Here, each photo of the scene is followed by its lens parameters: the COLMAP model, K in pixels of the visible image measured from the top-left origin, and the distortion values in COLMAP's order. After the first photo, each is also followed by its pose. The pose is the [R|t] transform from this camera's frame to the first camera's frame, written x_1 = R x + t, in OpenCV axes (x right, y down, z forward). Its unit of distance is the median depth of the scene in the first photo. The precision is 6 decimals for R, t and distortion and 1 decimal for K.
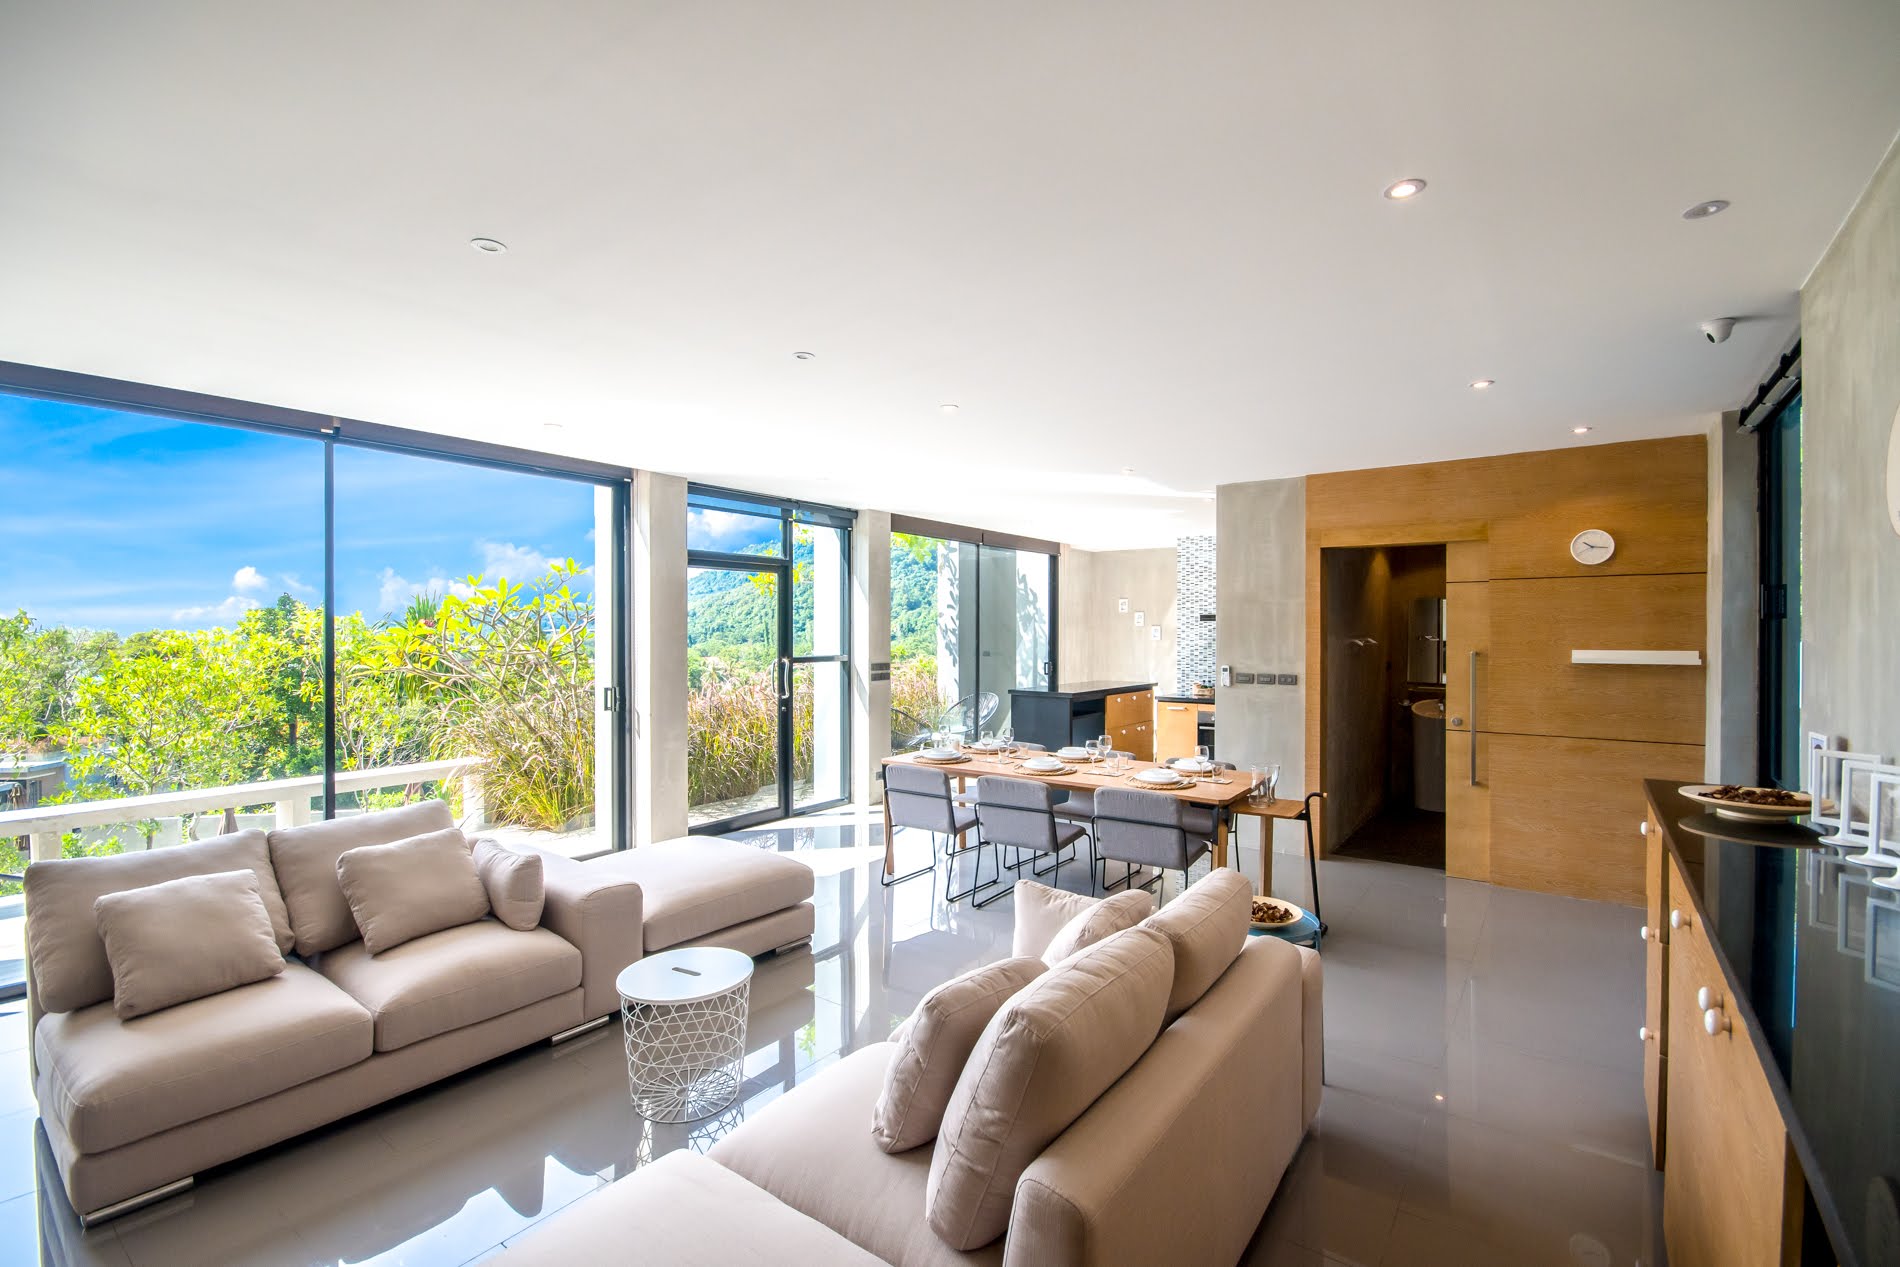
lens RADIAL K [[819.7, 0, 950.0], [0, 819.7, 633.5], [0, 0, 1]] dist [-0.000734, 0.000145]
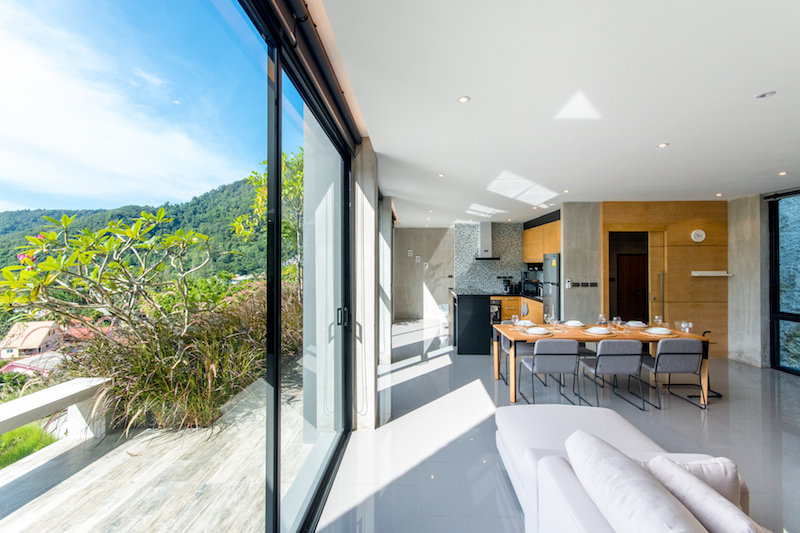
lens RADIAL K [[345.1, 0, 400.0], [0, 345.1, 266.5], [0, 0, 1]] dist [-0.000734, 0.000145]
pose [[0.824998, -0.002359, 0.565130, -0.647150], [0.000661, 0.999995, 0.003208, -0.001261], [-0.565135, -0.002273, 0.824995, 0.490583]]
